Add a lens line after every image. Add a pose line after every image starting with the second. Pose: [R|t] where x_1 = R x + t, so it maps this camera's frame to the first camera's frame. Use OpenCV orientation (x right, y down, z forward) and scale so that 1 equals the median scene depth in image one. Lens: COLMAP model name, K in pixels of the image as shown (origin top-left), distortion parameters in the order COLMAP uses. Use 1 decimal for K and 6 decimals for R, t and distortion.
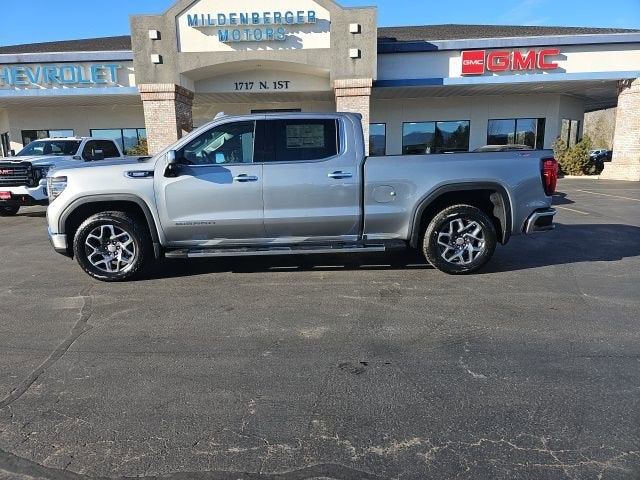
lens RADIAL K [[430.2, 0, 313.4], [0, 430.2, 233.8], [0, 0, 1]] dist [0.063627, -0.055013]
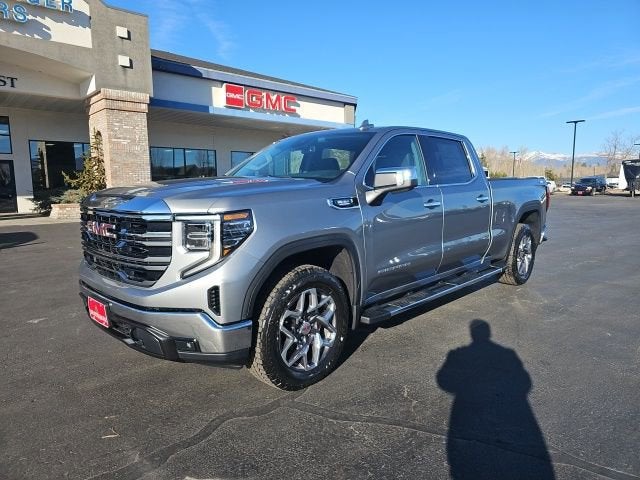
lens RADIAL K [[423.4, 0, 325.9], [0, 423.4, 236.1], [0, 0, 1]] dist [0.055001, -0.045230]
pose [[0.704331, -0.072810, 0.706128, -0.247823], [0.114221, 0.993389, -0.011500, -0.023781], [-0.700622, 0.088755, 0.707991, 0.165644]]
